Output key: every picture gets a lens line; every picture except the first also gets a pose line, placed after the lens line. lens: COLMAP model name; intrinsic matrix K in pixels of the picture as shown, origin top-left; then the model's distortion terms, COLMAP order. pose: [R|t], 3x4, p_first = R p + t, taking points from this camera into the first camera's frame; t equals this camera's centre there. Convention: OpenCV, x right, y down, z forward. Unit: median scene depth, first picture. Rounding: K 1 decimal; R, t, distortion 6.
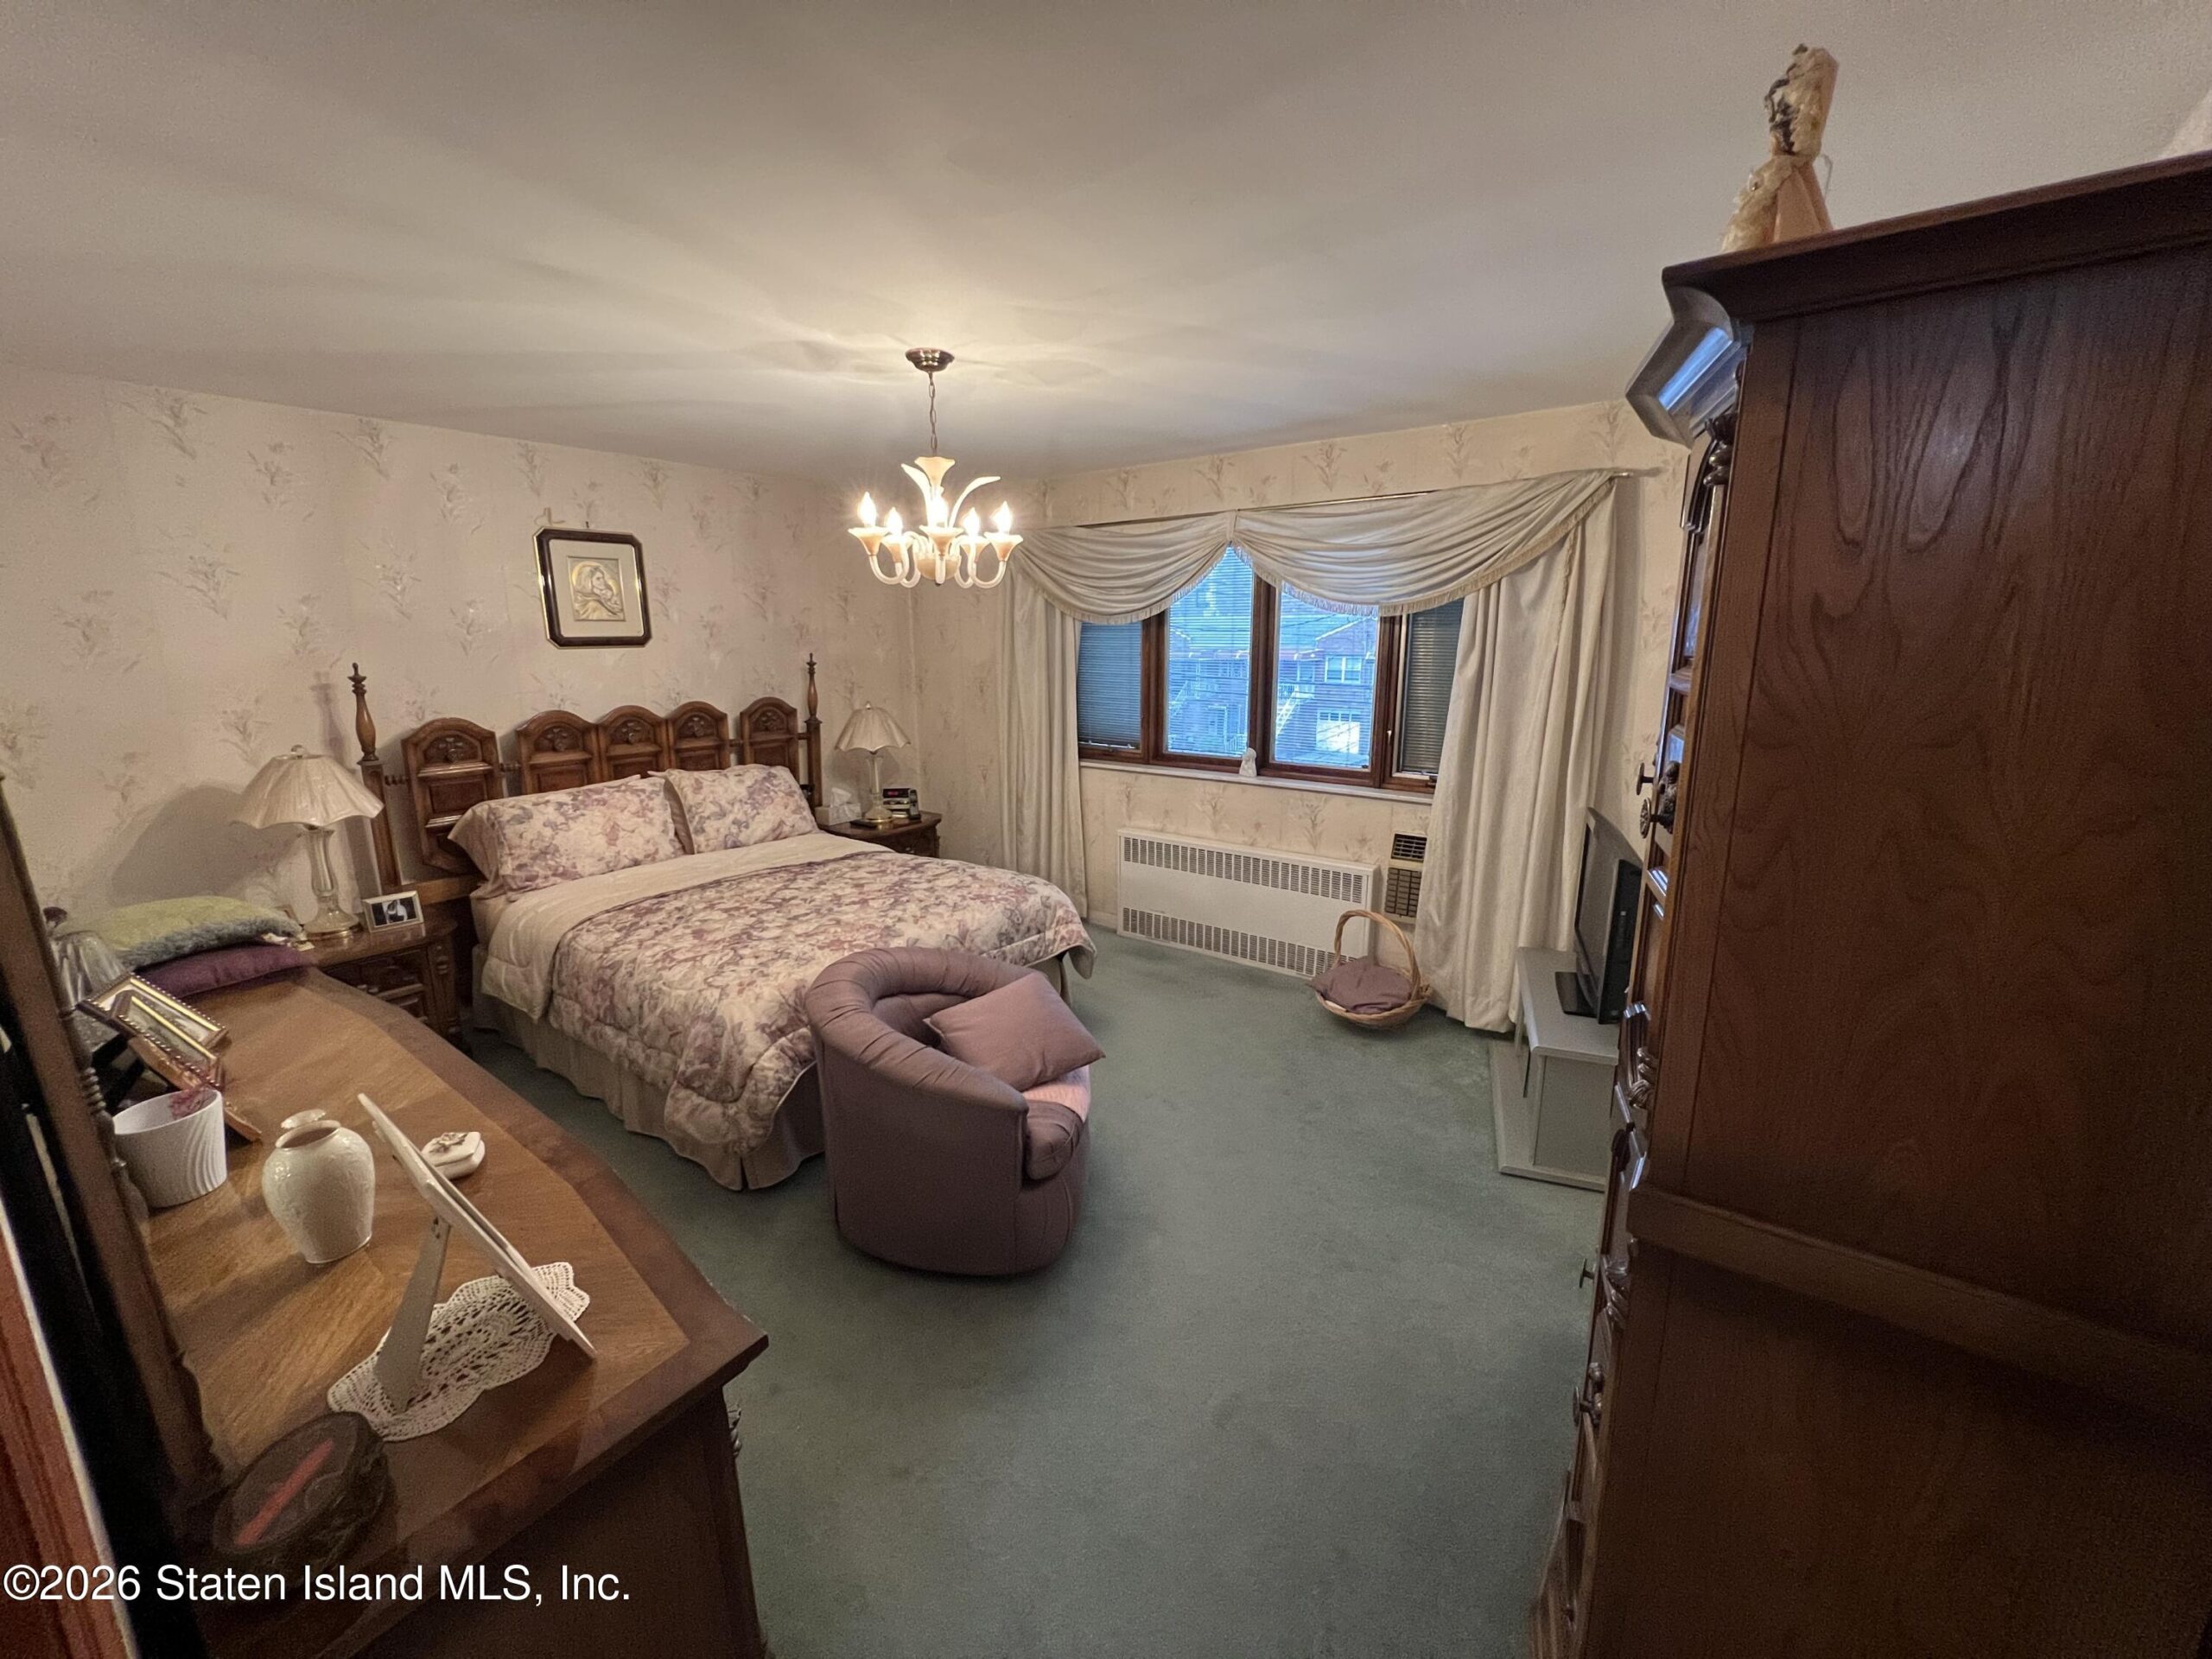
lens RADIAL K [[888.5, 0, 1089.2], [0, 888.5, 830.1], [0, 0, 1]] dist [-0.003212, -0.000636]
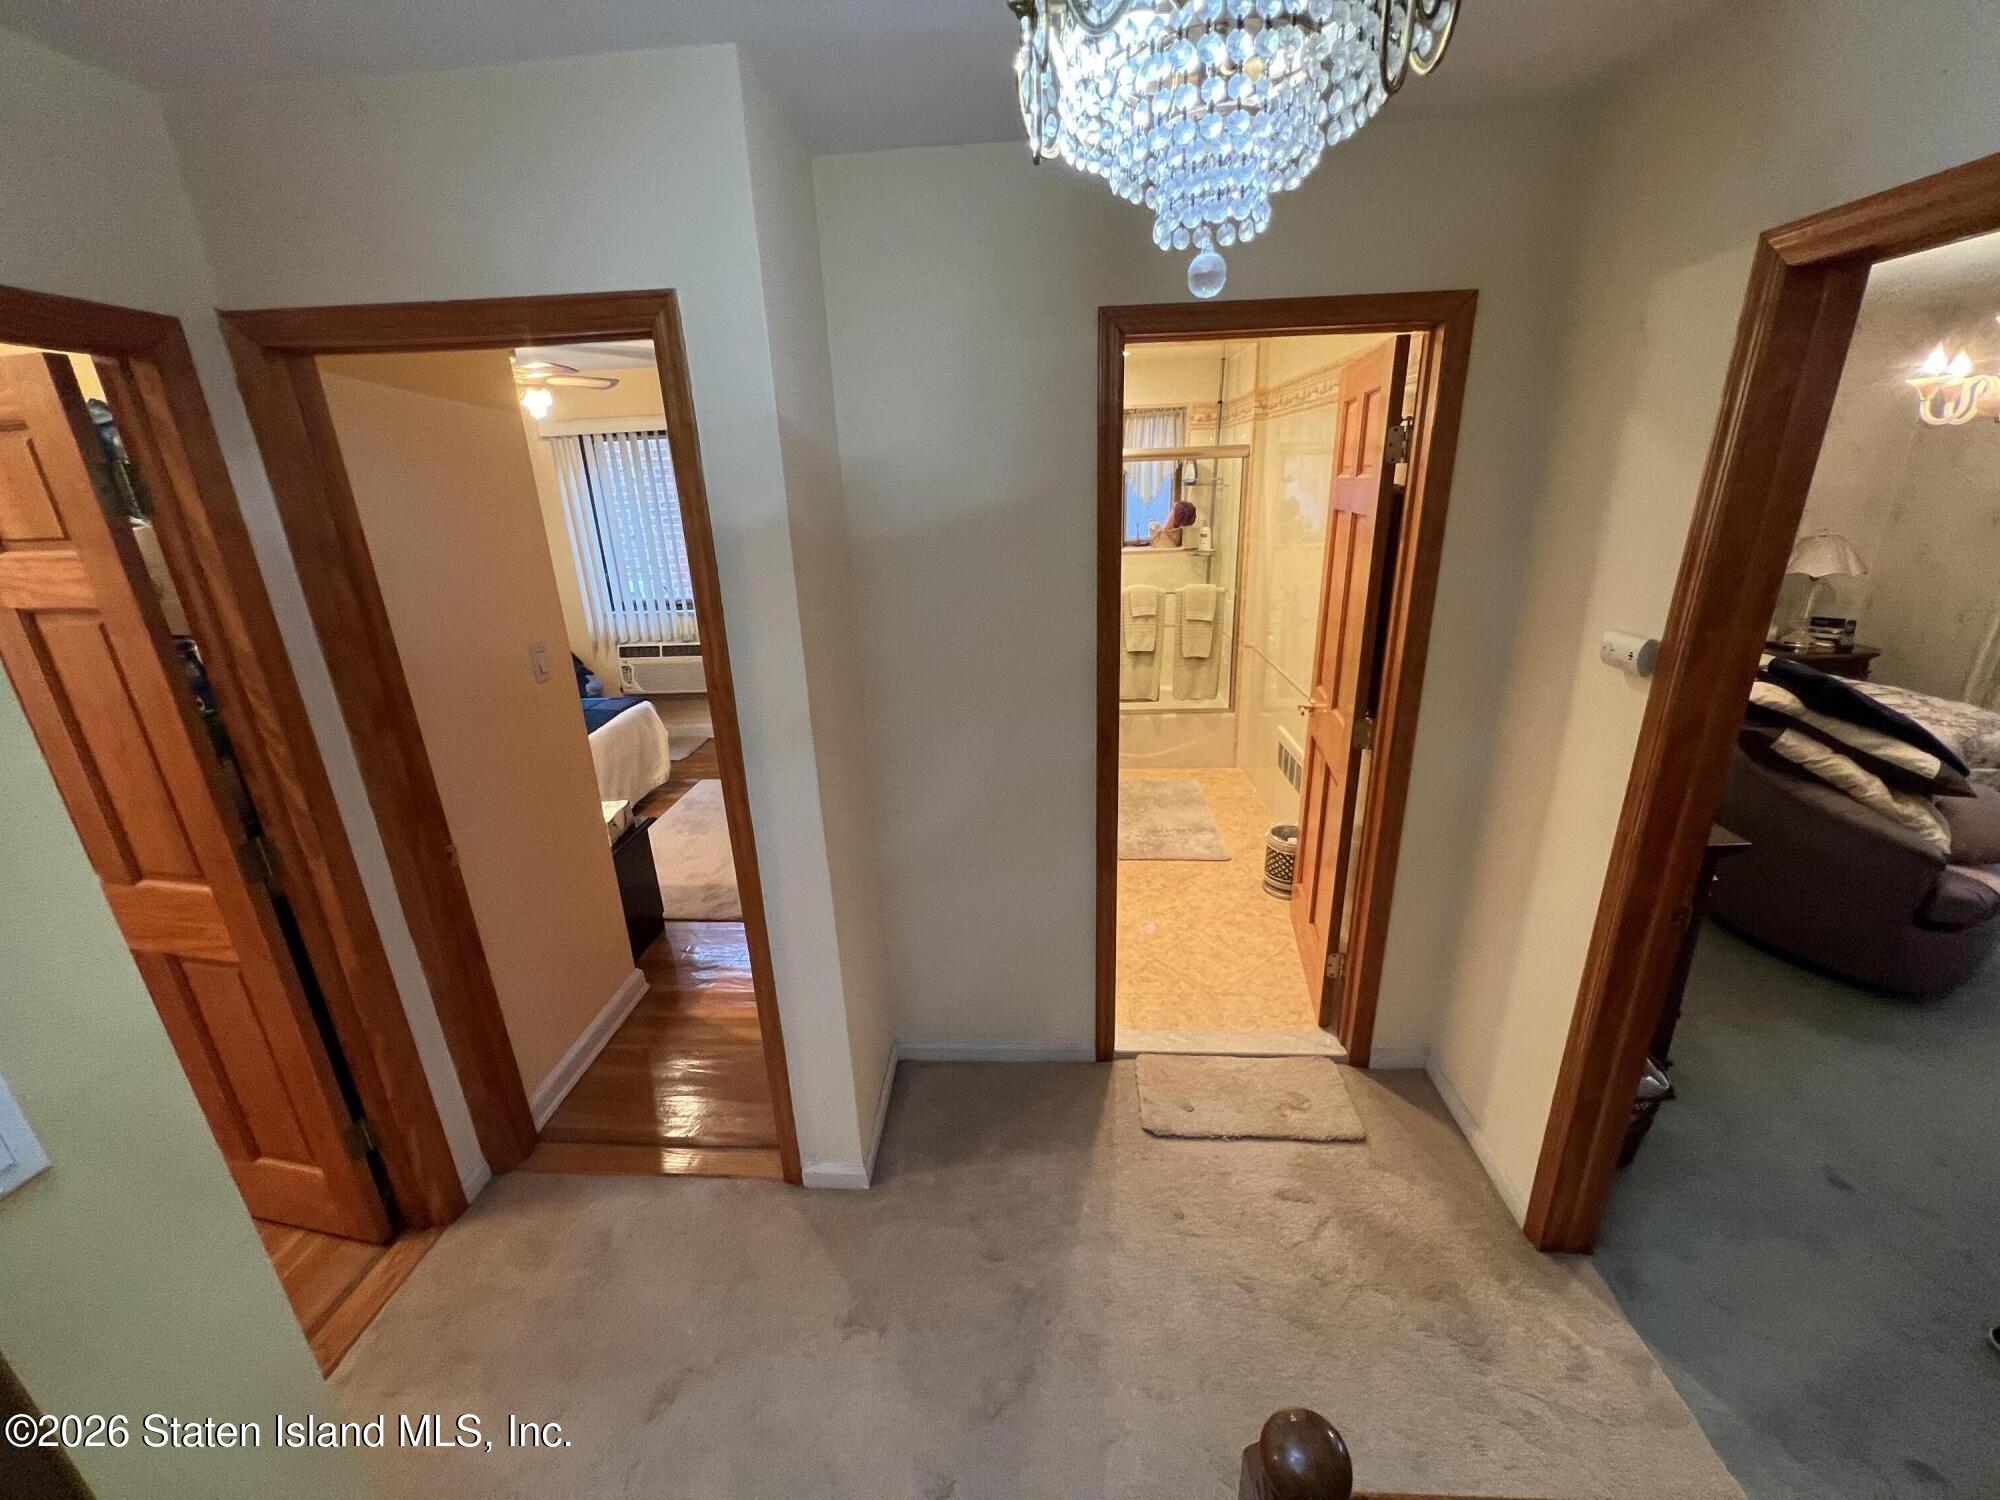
lens RADIAL K [[803.3, 0, 1002.0], [0, 803.3, 743.8], [0, 0, 1]] dist [-0.003212, -0.000636]
pose [[0.561334, 0.258826, -0.786075, 0.015462], [-0.156119, 0.965900, 0.206551, 0.079882], [0.812731, 0.006777, 0.582600, -0.471455]]
